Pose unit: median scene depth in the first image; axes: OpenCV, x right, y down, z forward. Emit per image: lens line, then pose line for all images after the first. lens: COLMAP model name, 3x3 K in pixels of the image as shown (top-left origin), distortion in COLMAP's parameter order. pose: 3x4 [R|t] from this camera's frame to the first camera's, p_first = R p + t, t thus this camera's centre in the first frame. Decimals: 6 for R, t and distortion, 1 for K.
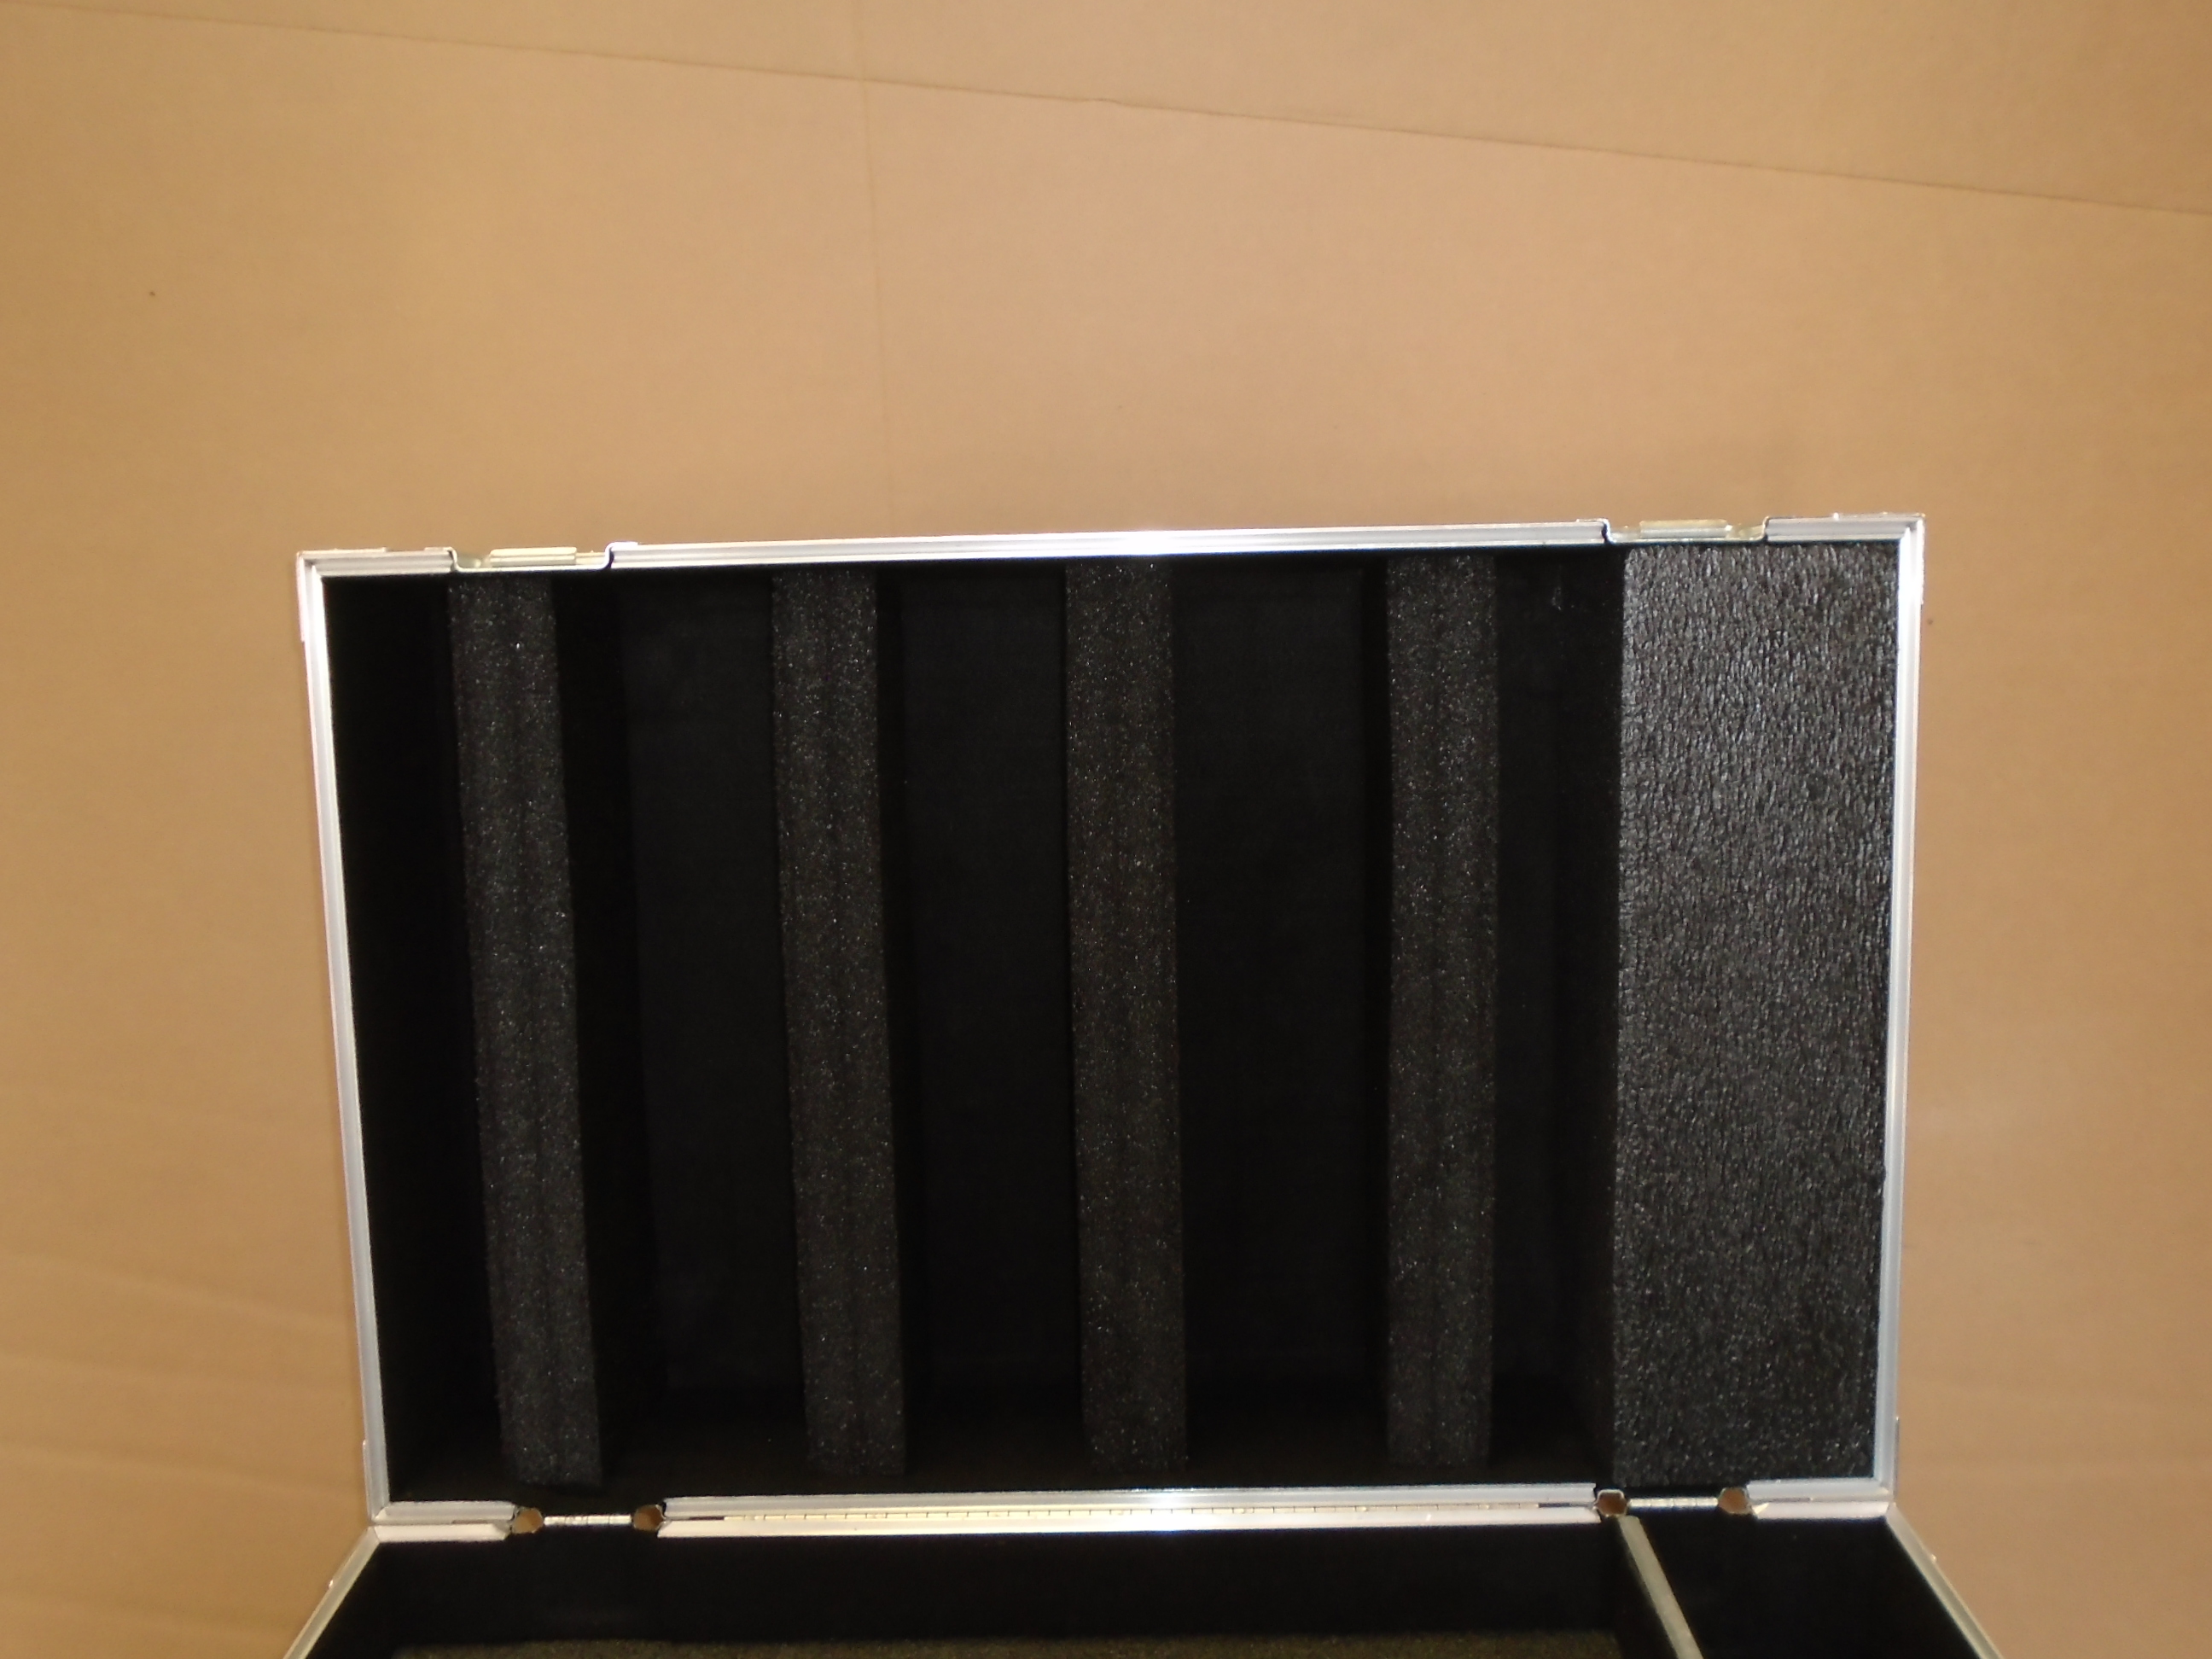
lens RADIAL K [[1693.9, 0, 1085.7], [0, 1693.9, 851.7], [0, 0, 1]] dist [-0.002578, -0.002986]
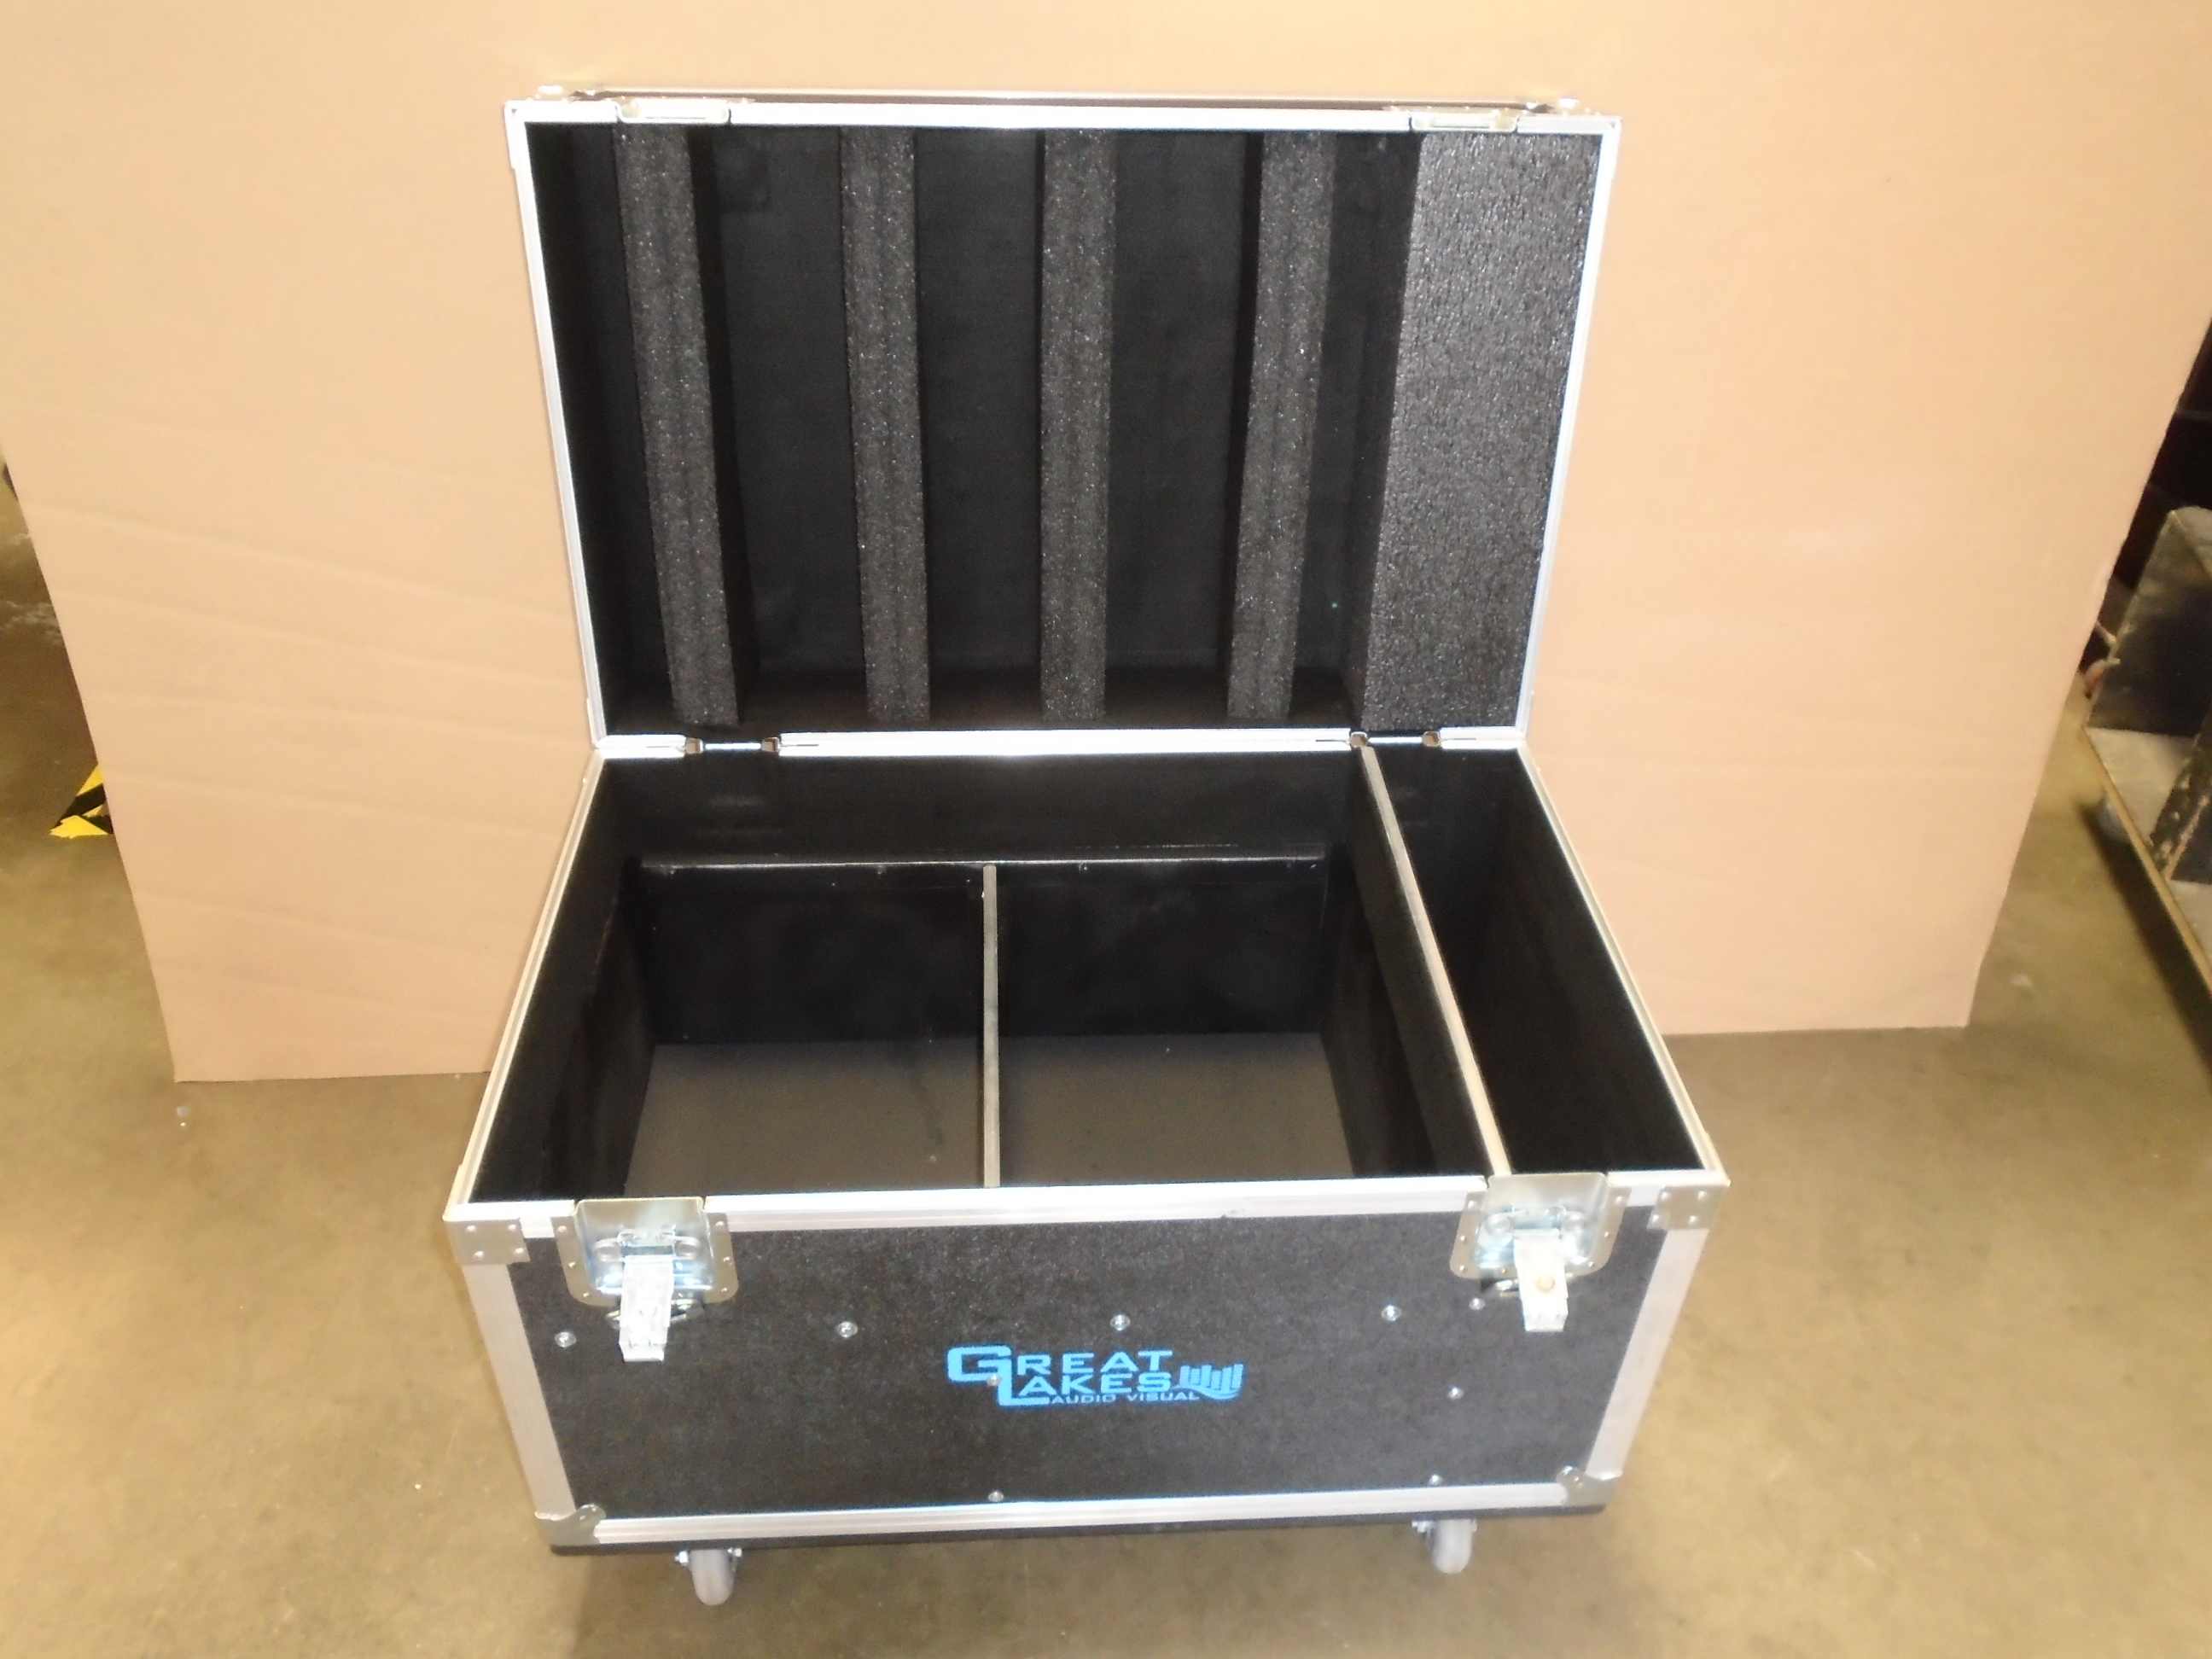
lens RADIAL K [[1693.9, 0, 1113.9], [0, 1693.9, 838.8], [0, 0, 1]] dist [-0.002578, -0.002986]
pose [[0.995804, 0.000441, 0.091513, -0.082520], [-0.036905, 0.917009, 0.397156, -0.182418], [-0.083743, -0.398867, 0.913177, -0.551253]]
